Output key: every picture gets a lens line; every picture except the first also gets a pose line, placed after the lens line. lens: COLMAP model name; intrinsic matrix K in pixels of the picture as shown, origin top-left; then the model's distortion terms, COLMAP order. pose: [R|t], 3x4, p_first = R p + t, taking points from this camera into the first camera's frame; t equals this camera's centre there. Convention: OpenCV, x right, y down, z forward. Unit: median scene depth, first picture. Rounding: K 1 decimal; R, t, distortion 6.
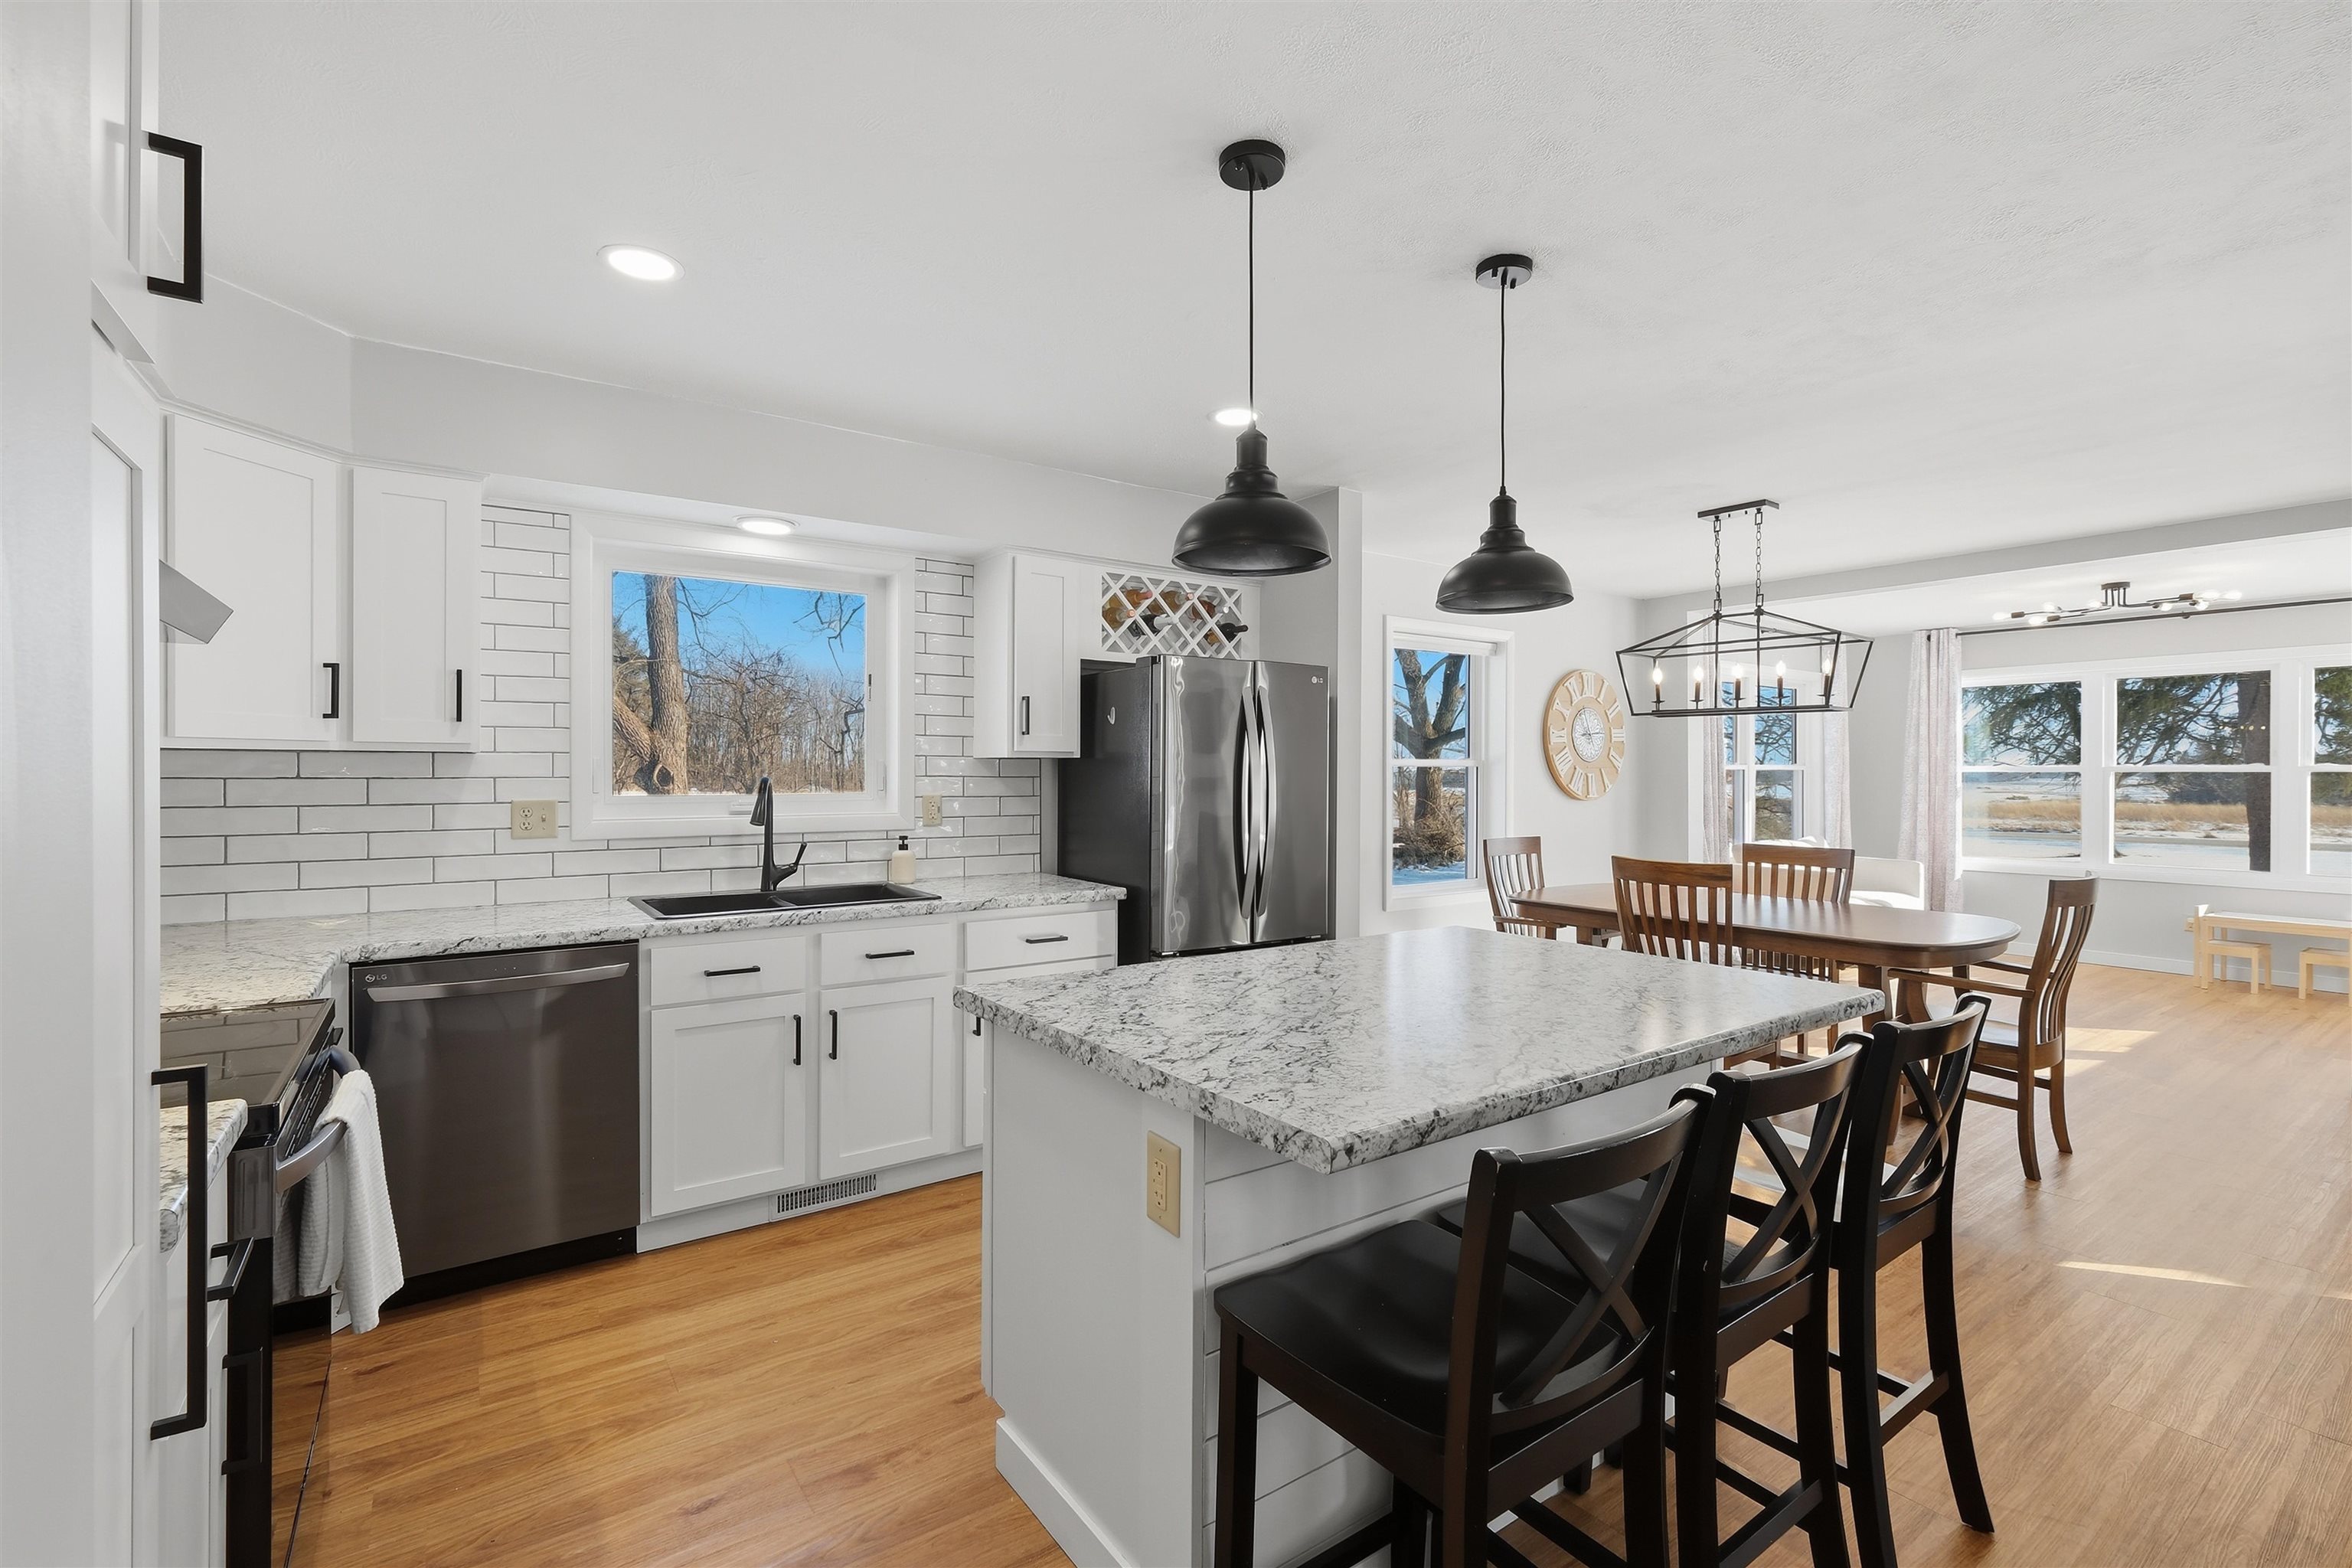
lens RADIAL K [[1045.3, 0, 1184.7], [0, 1045.3, 779.5], [0, 0, 1]] dist [-0.001264, -0.000042]
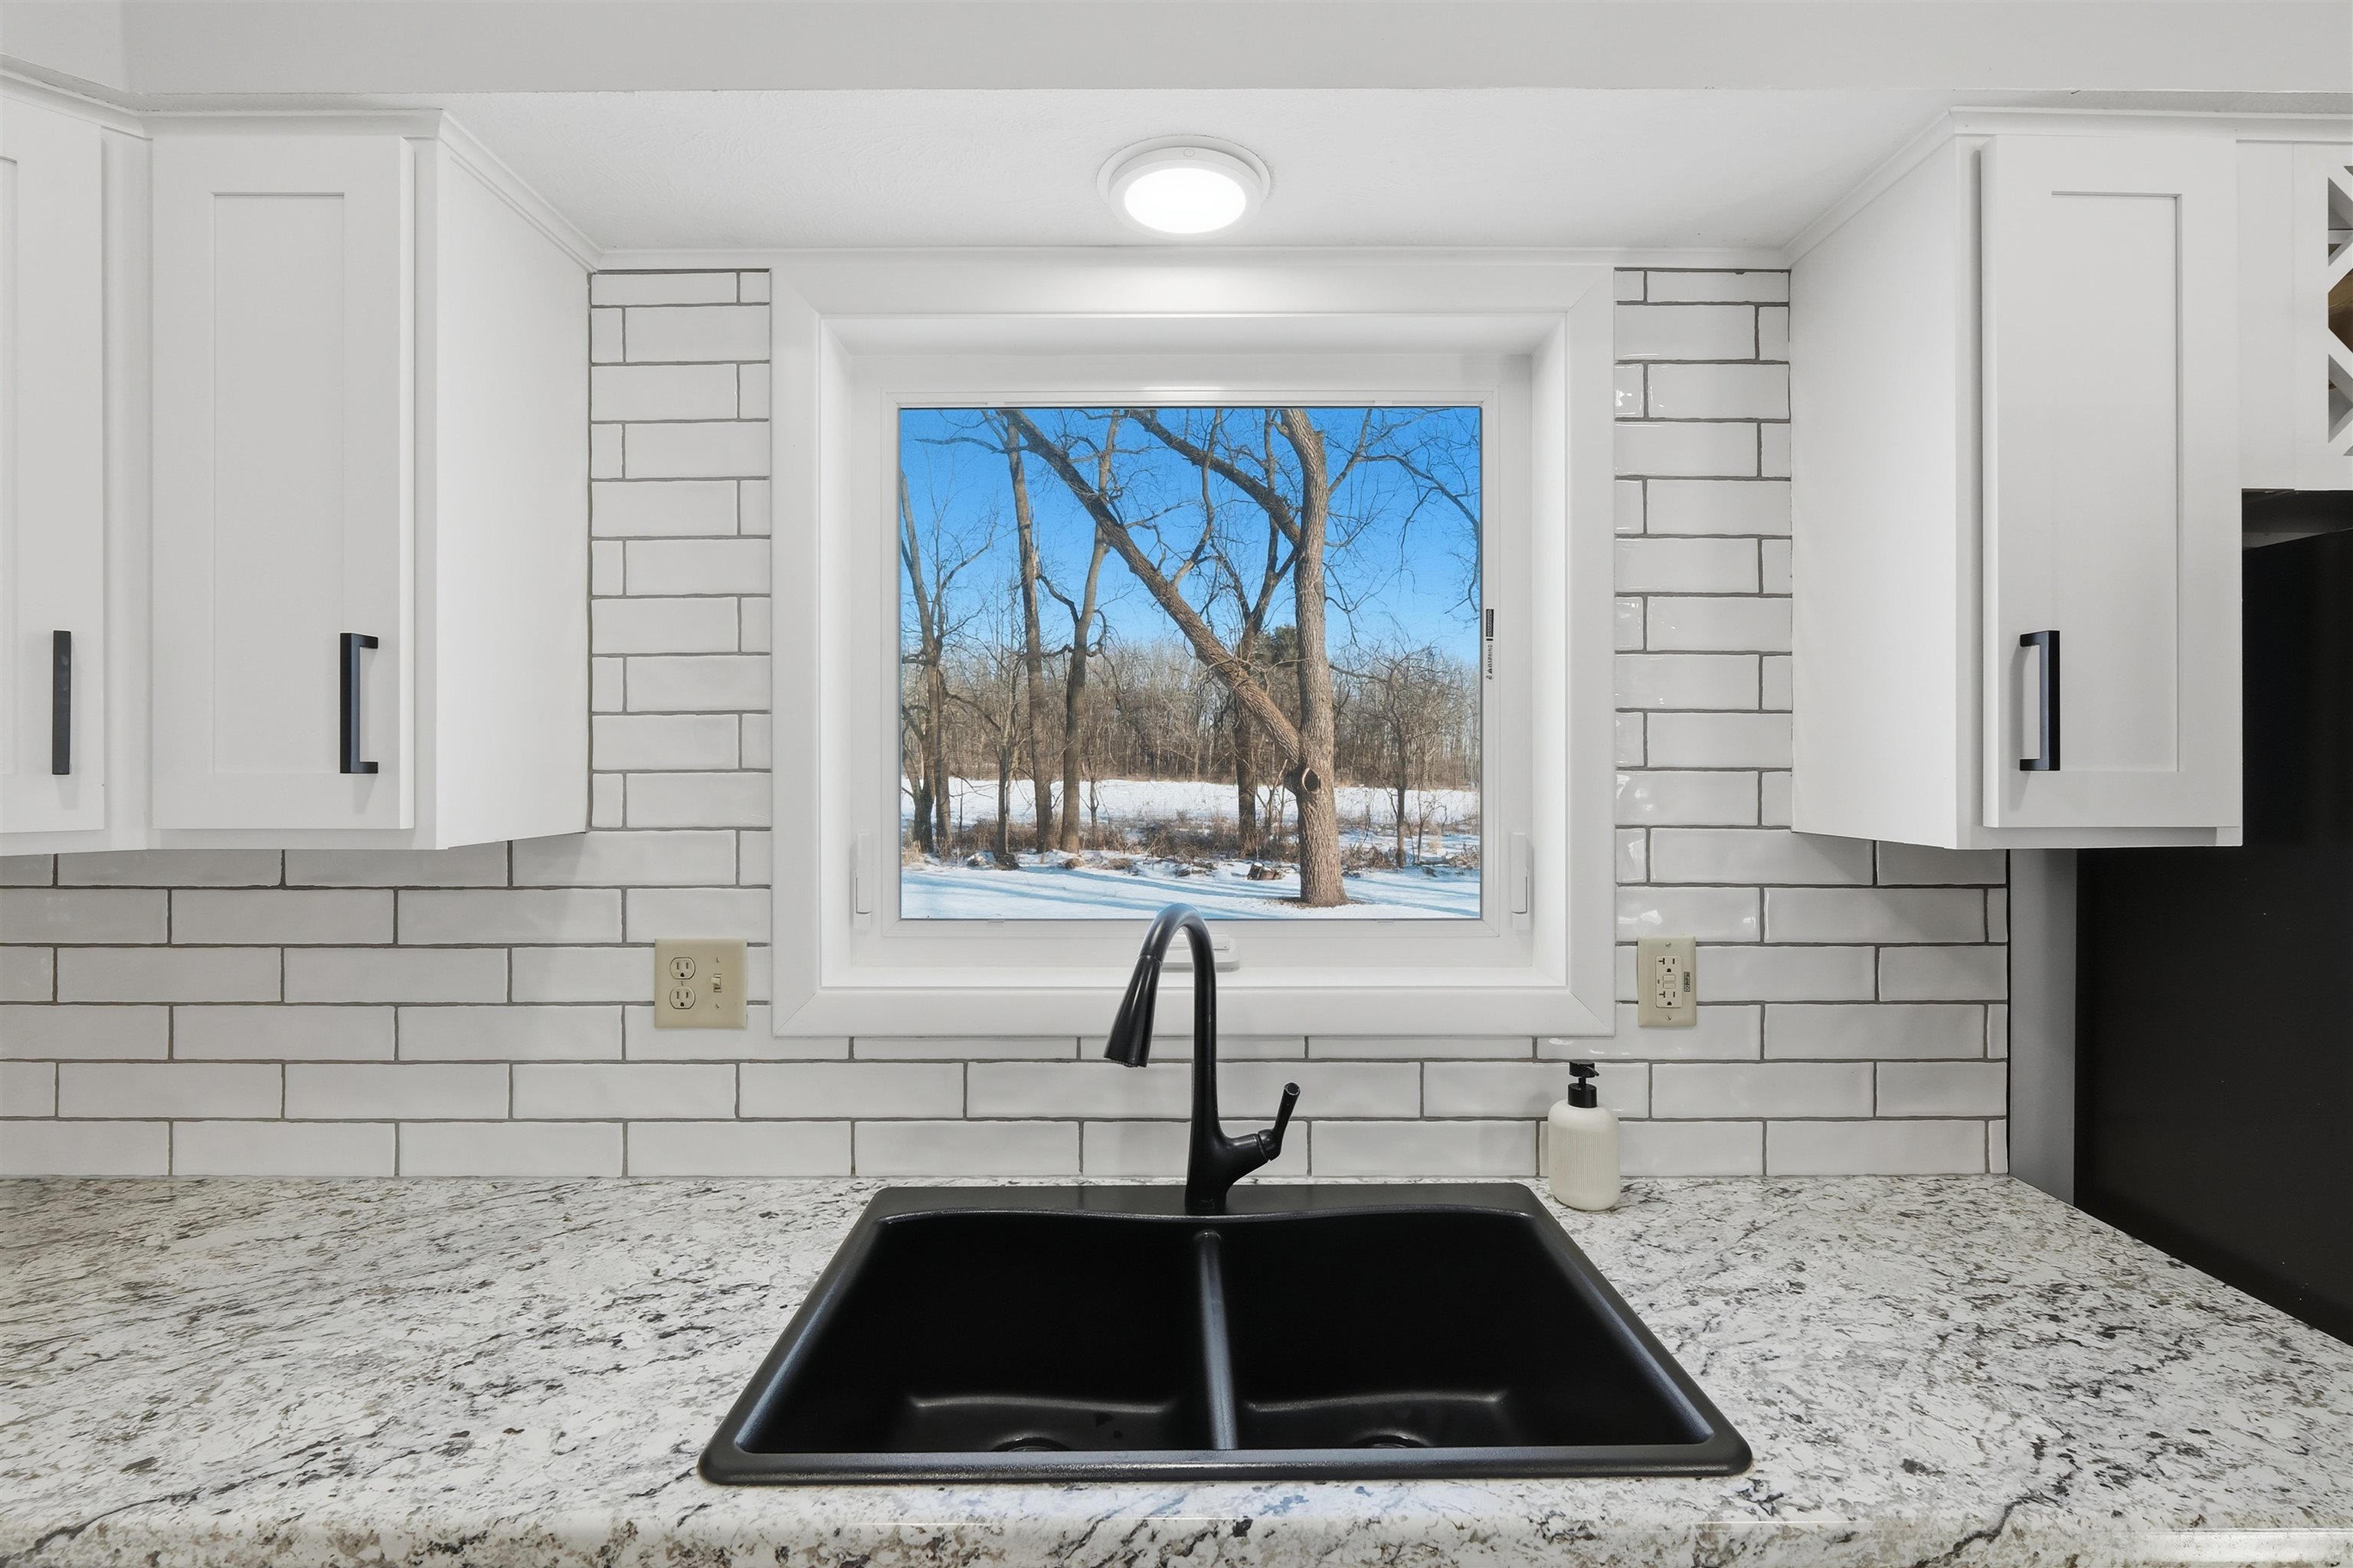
lens RADIAL K [[1066.1, 0, 1175.4], [0, 1066.1, 762.7], [0, 0, 1]] dist [0.000183, -0.000158]
pose [[0.816971, -0.004720, -0.576659, -0.183100], [-0.002018, 0.999937, -0.011042, -0.042733], [0.576675, 0.010185, 0.816910, 0.661737]]
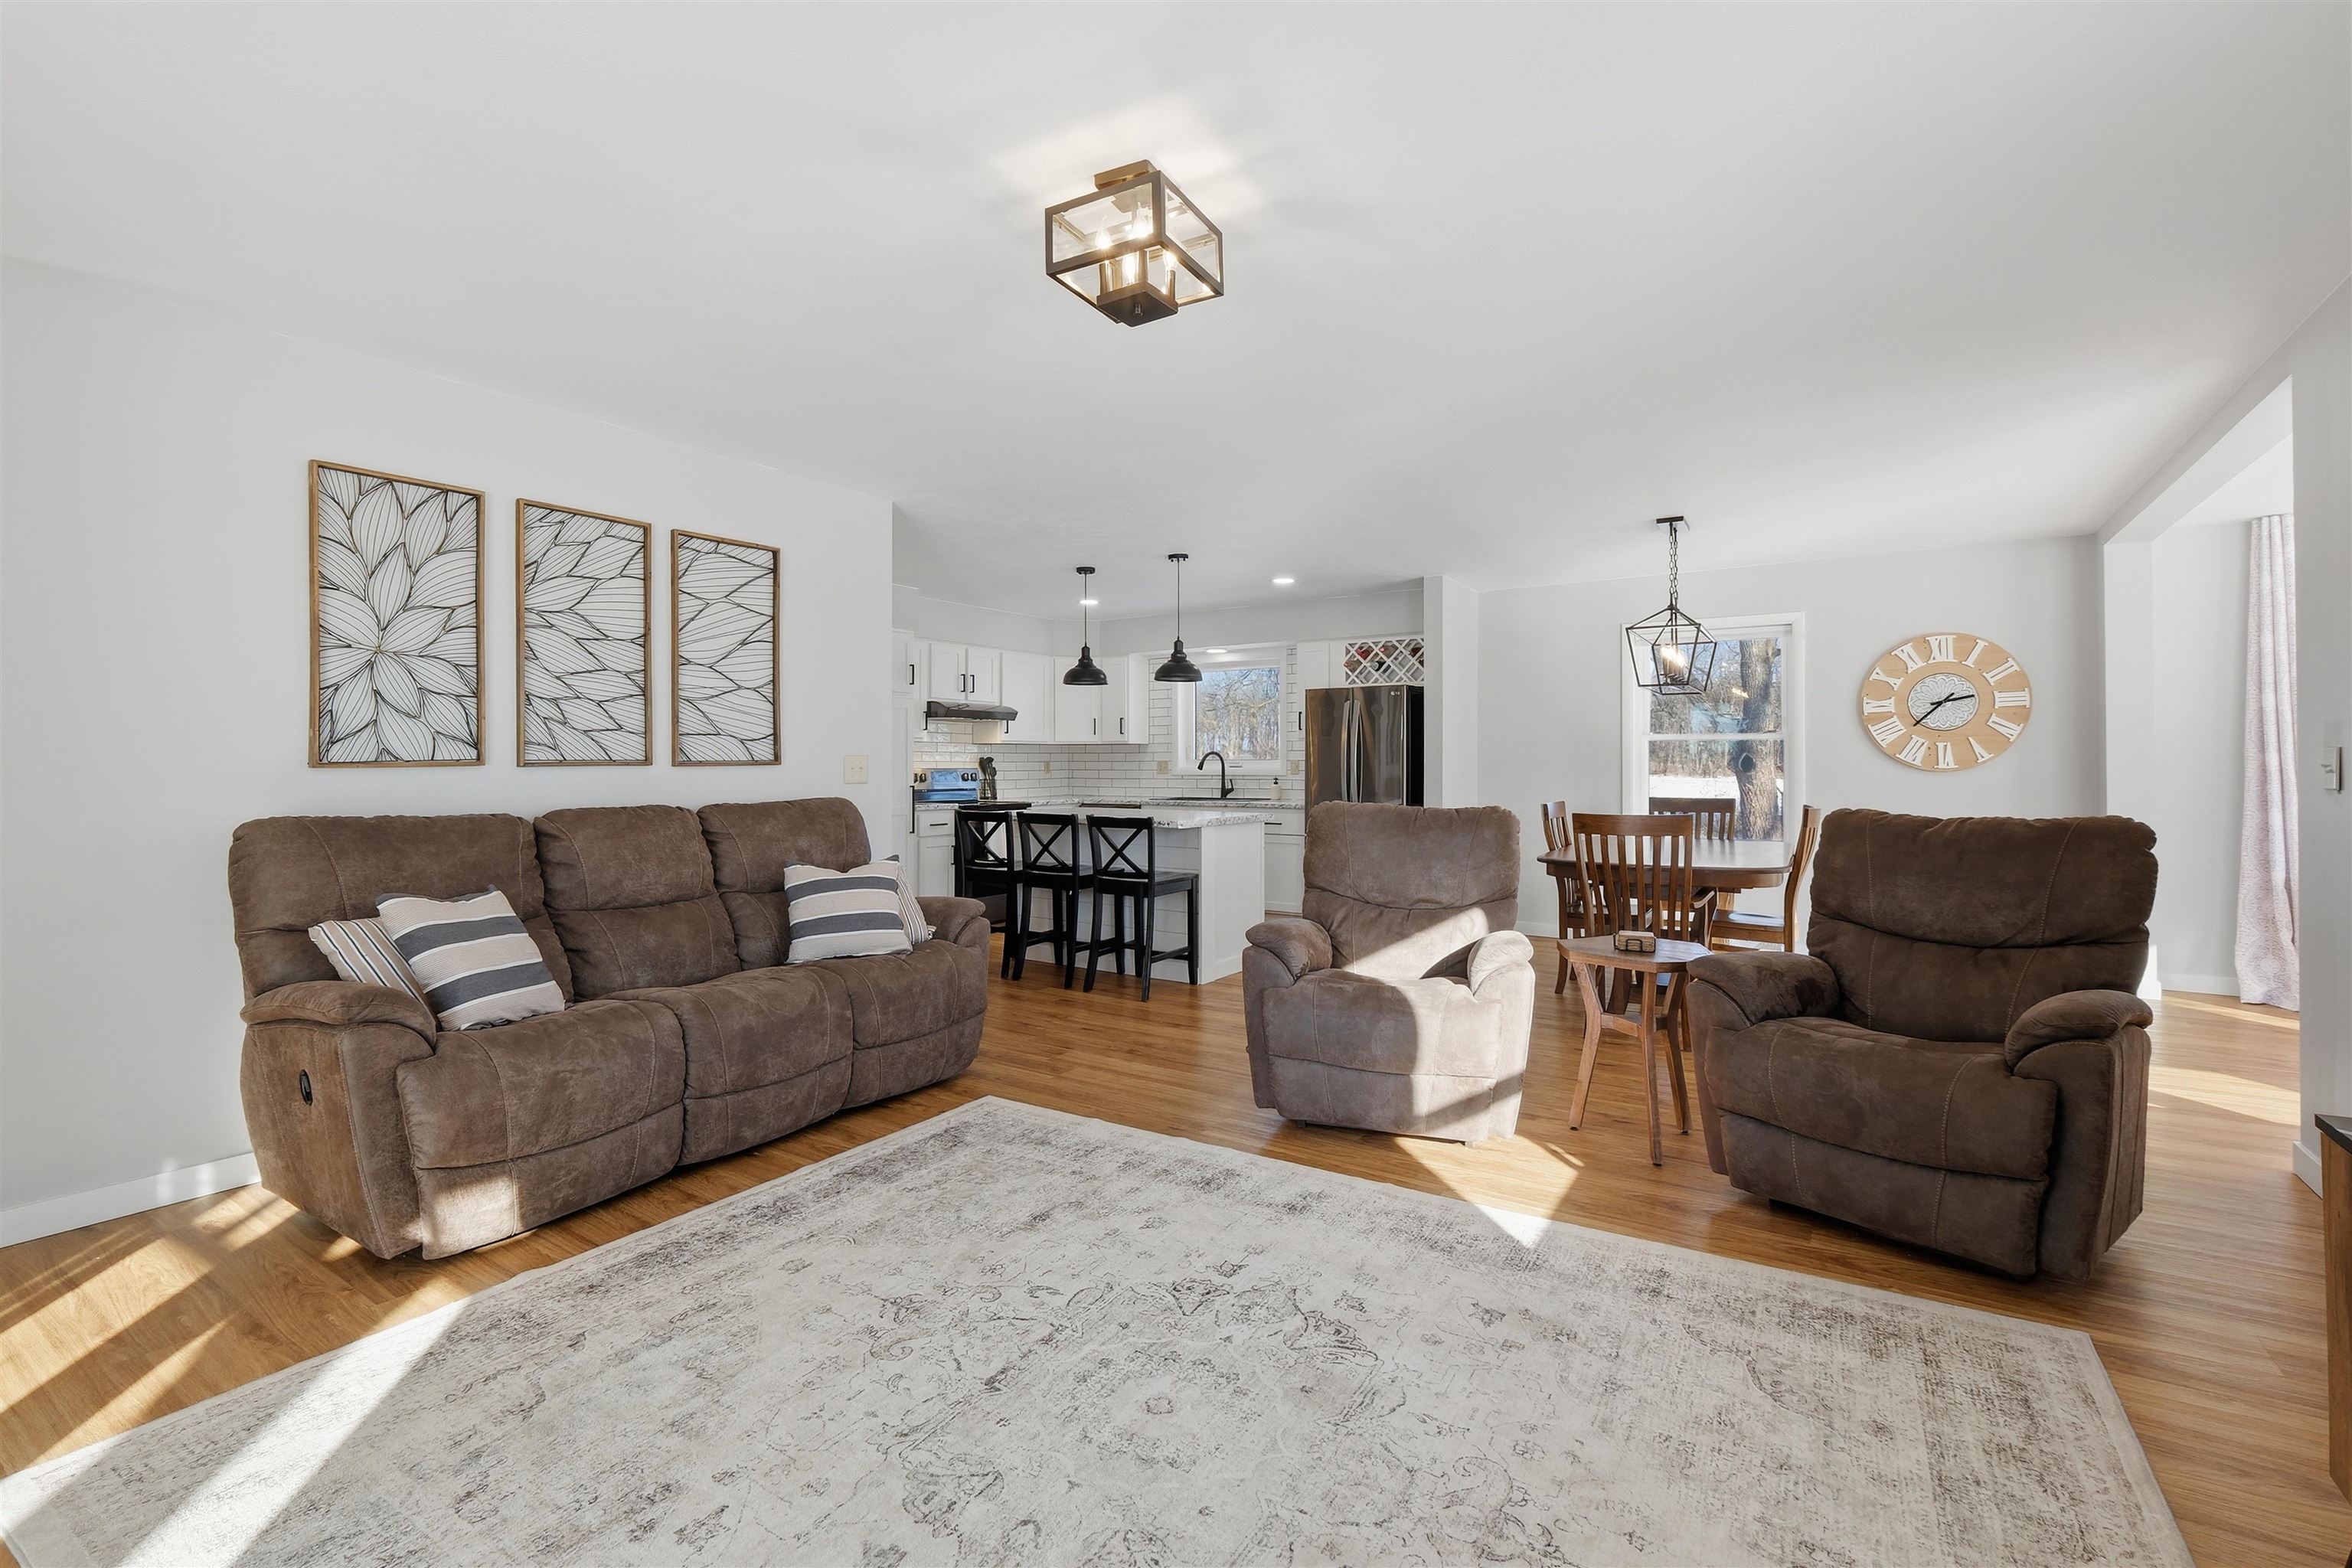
lens RADIAL K [[1025.5, 0, 1181.4], [0, 1025.5, 765.3], [0, 0, 1]] dist [-0.003712, -0.000252]
pose [[0.364568, -0.000983, -0.931176, 1.733417], [-0.004392, 0.999987, -0.002775, 0.035930], [0.931166, 0.005102, 0.364559, 0.032692]]
